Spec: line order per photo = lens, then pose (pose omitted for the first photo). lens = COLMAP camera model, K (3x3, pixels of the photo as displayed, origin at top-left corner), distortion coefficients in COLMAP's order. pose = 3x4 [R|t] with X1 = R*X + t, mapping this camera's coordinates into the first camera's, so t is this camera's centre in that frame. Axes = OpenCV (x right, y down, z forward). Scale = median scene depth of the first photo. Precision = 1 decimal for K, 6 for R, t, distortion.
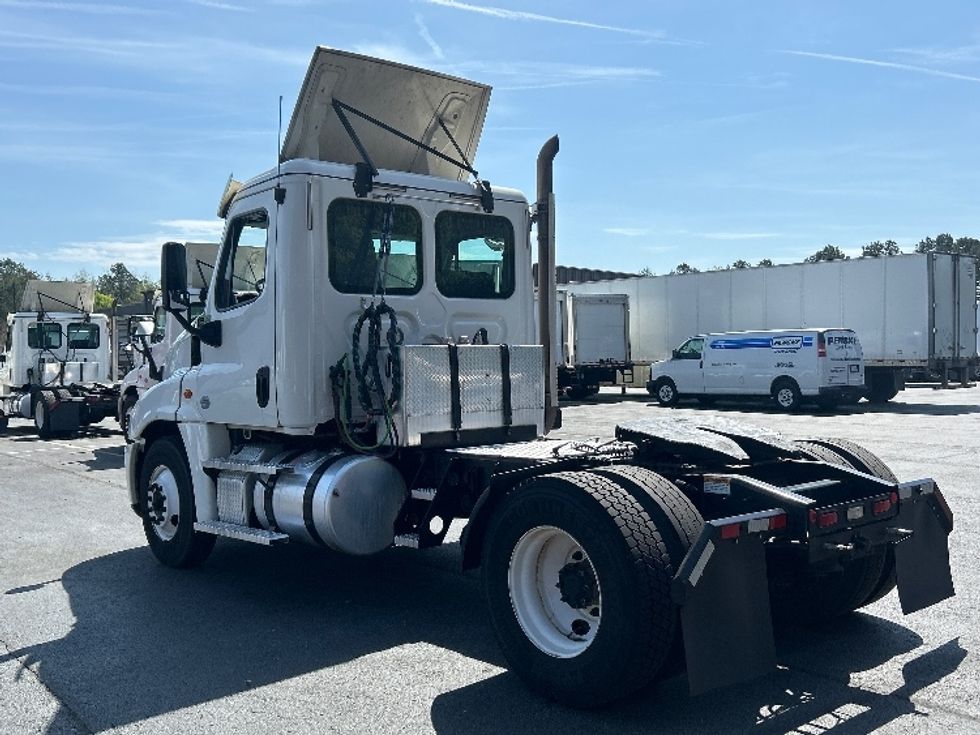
lens RADIAL K [[972.2, 0, 503.0], [0, 972.2, 364.2], [0, 0, 1]] dist [-0.003179, -0.016568]
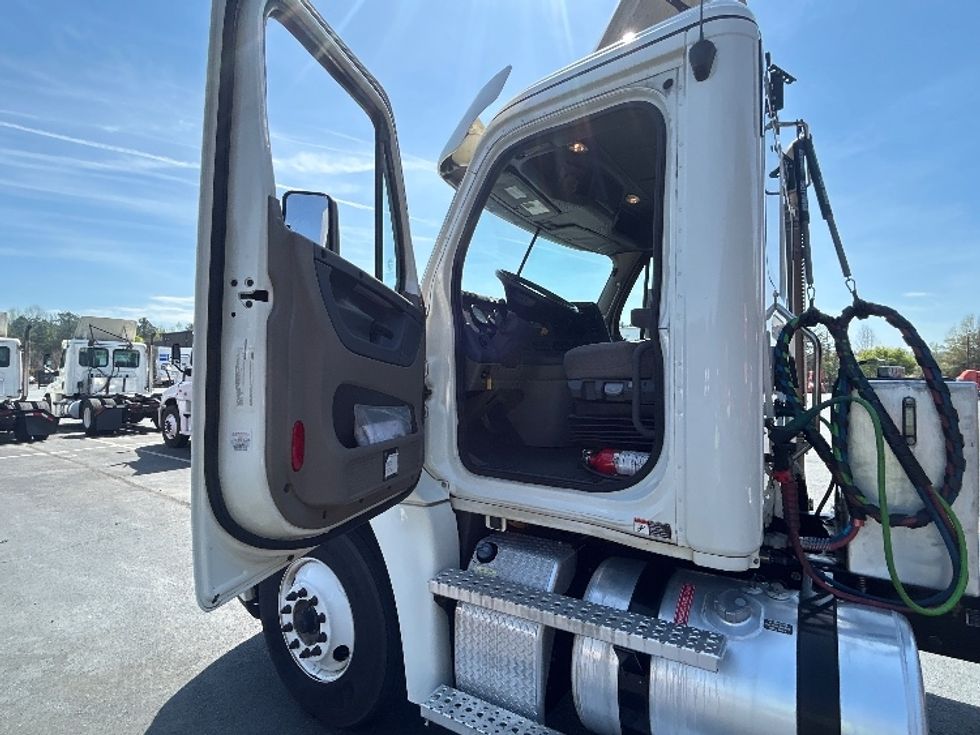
lens RADIAL K [[494.4, 0, 490.0], [0, 494.4, 367.5], [0, 0, 1]] dist [-0.001915, -0.000140]
pose [[0.971495, 0.025230, 0.235712, -0.101552], [-0.018316, 0.999337, -0.031475, -0.004028], [-0.236350, 0.026261, 0.971313, 0.209514]]
